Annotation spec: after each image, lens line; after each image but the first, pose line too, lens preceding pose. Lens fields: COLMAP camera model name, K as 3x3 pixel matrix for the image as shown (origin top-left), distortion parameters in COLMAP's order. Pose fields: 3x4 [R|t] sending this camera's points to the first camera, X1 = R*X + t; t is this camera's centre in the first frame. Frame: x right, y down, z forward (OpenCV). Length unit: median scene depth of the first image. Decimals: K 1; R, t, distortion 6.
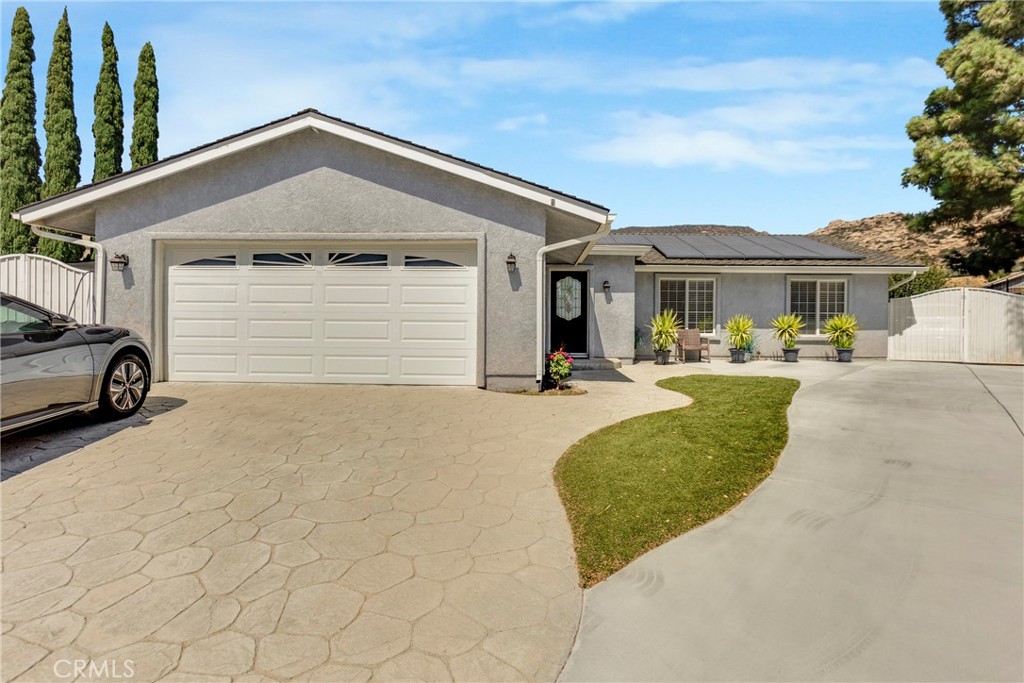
lens RADIAL K [[480.3, 0, 508.2], [0, 480.3, 340.0], [0, 0, 1]] dist [-0.011346, 0.006410]
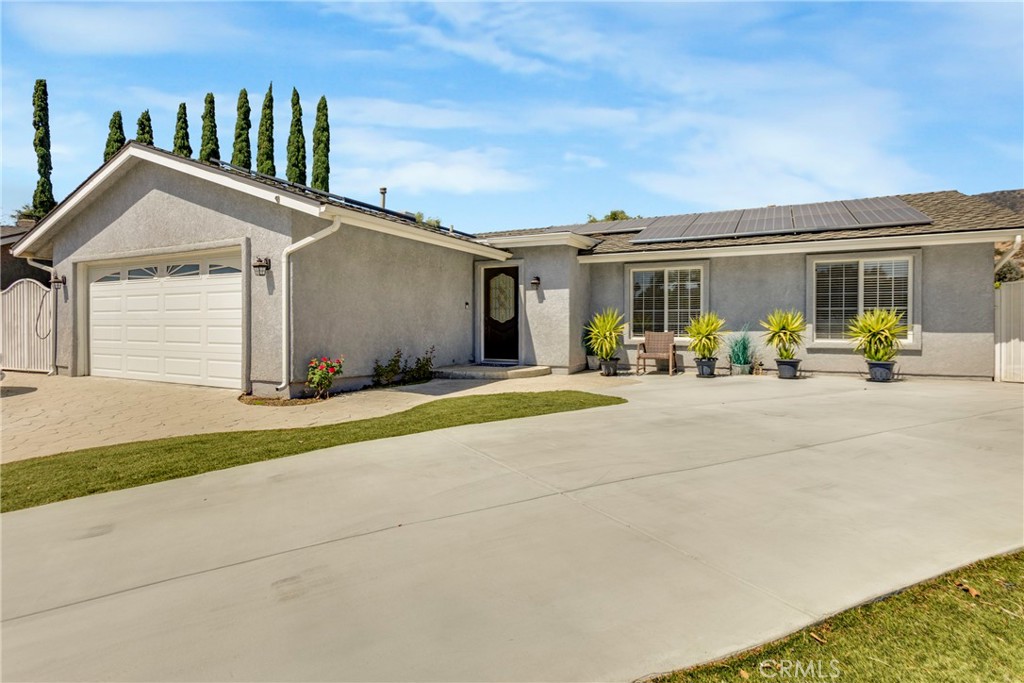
lens RADIAL K [[480.3, 0, 508.2], [0, 480.3, 340.0], [0, 0, 1]] dist [-0.011346, 0.006410]
pose [[0.917378, 0.006641, -0.397962, 0.452045], [-0.006305, 0.999978, 0.002154, -0.009176], [0.397967, 0.000534, 0.917400, 0.166850]]
